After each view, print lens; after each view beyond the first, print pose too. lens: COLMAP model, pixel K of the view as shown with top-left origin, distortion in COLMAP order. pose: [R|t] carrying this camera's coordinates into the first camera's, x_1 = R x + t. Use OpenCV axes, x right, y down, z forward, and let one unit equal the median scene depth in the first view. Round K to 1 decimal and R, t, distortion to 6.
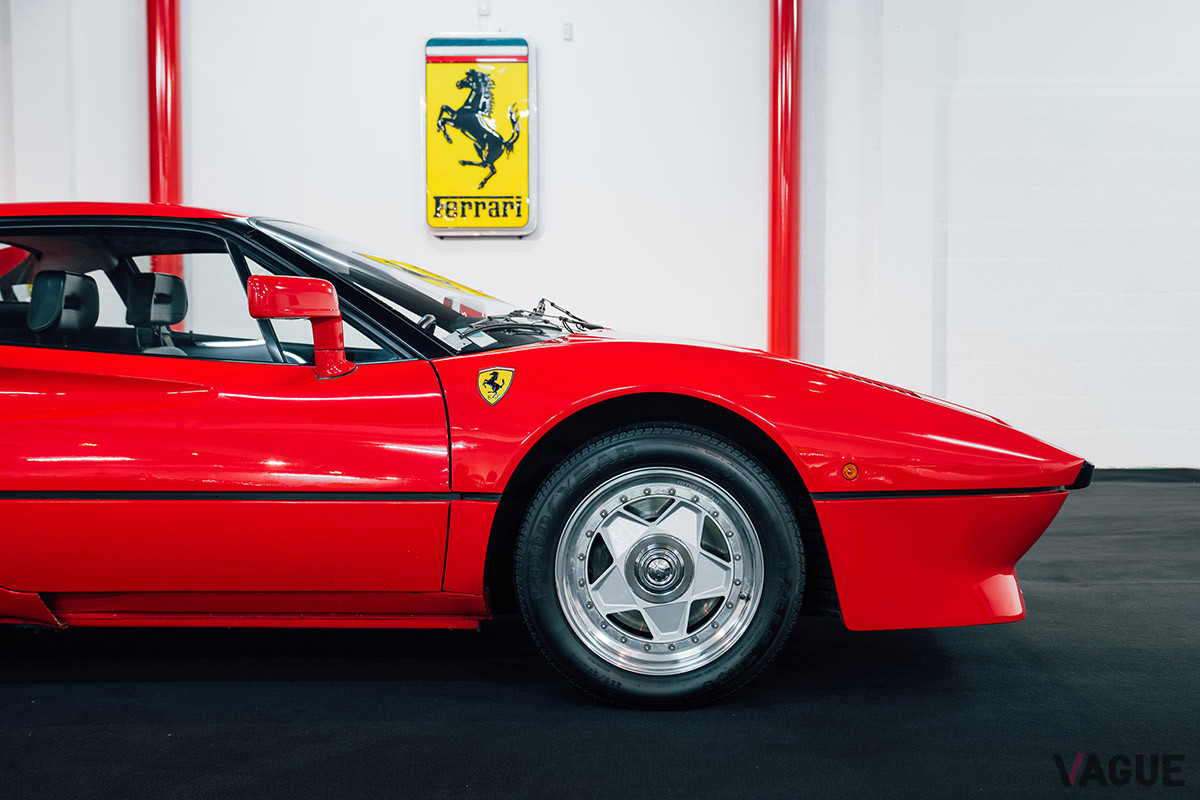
lens RADIAL K [[1361.7, 0, 607.8], [0, 1361.7, 394.0], [0, 0, 1]] dist [0.058155, 0.000000]
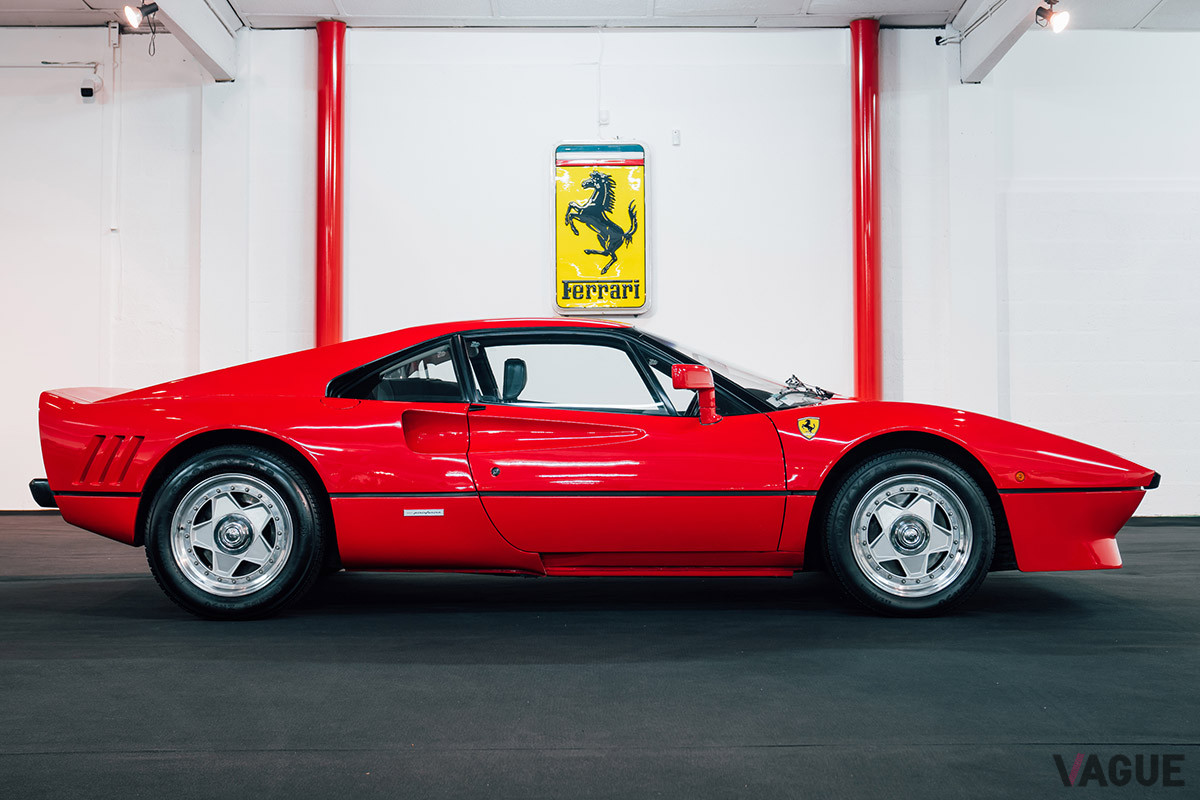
lens RADIAL K [[1635.9, 0, 596.9], [0, 1635.9, 361.9], [0, 0, 1]] dist [0.071800, 0.000000]
pose [[0.999384, -0.006899, 0.034410, -0.391415], [0.009275, 0.997547, -0.069378, 0.047867], [-0.033847, 0.069654, 0.996997, -0.969058]]
